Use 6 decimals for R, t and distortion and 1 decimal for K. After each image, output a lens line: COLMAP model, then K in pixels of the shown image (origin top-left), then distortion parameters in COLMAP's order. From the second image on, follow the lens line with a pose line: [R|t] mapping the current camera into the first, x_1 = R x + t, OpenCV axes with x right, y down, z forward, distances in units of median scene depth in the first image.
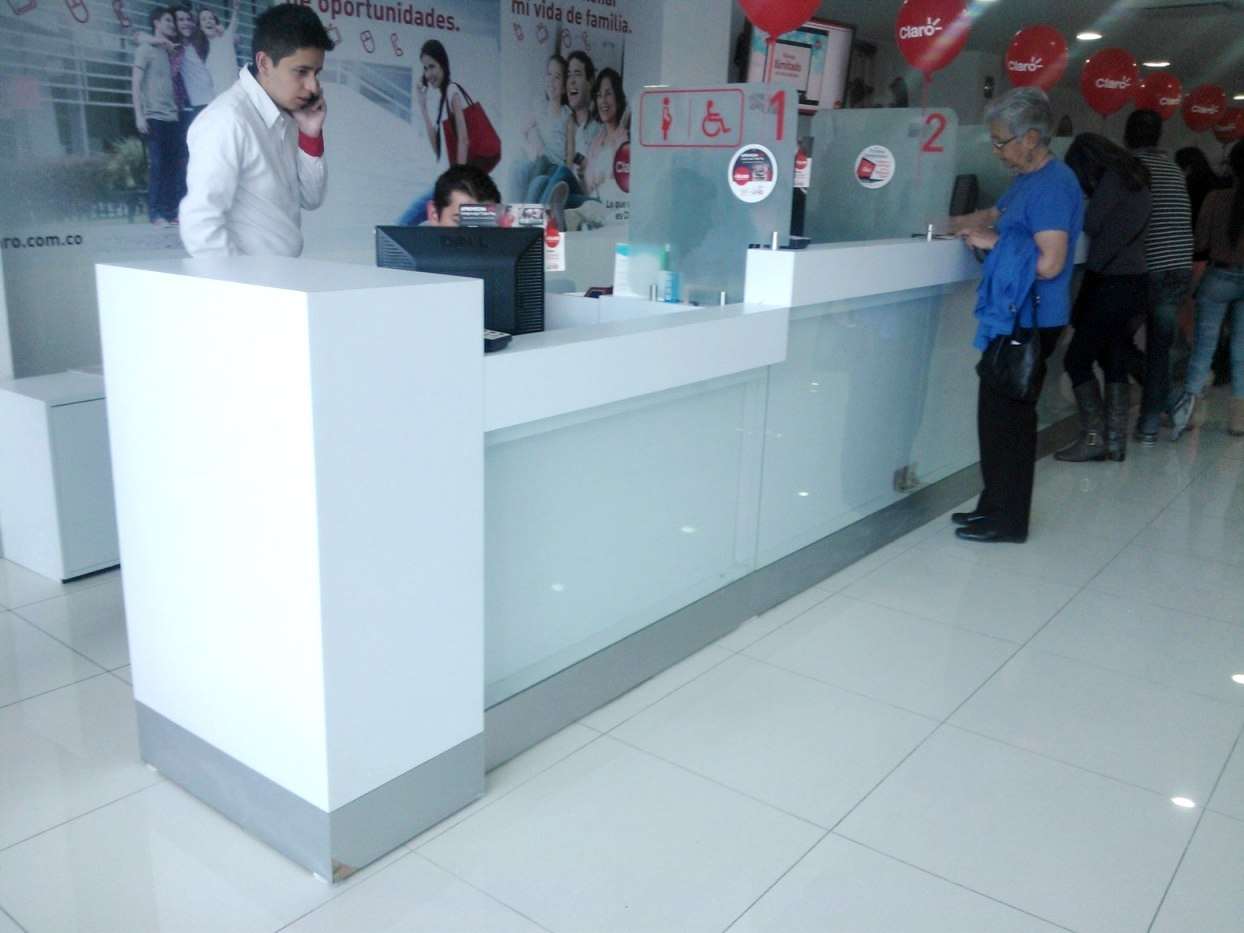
lens RADIAL K [[1098.3, 0, 612.9], [0, 1098.3, 461.4], [0, 0, 1]] dist [0.058567, -0.174372]
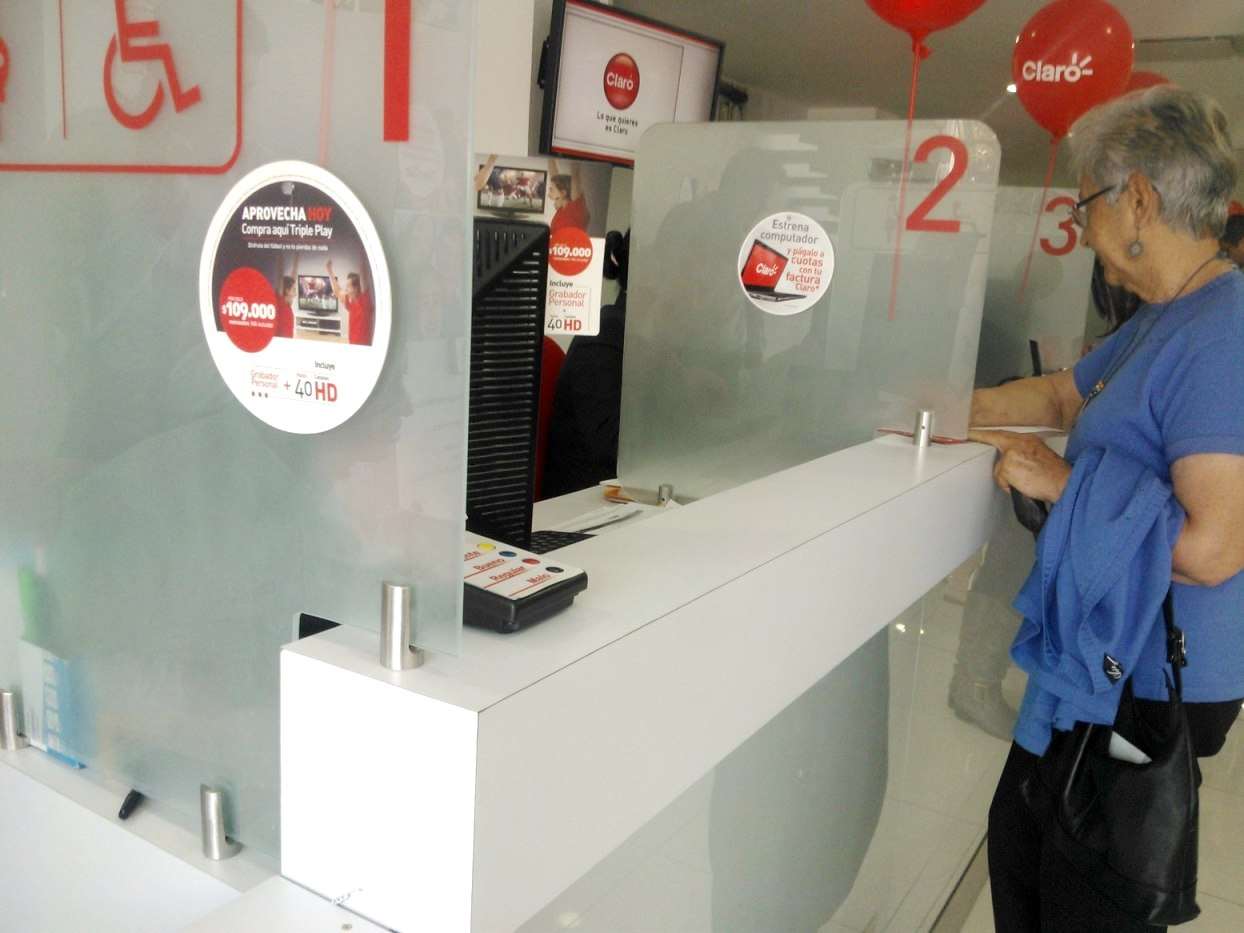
lens RADIAL K [[1098.3, 0, 624.7], [0, 1098.3, 471.0], [0, 0, 1]] dist [0.058567, -0.174372]
pose [[0.991151, 0.005456, 0.132626, 0.148953], [0.001724, 0.998541, -0.053964, -0.200711], [-0.132727, 0.053715, 0.989696, 0.726146]]
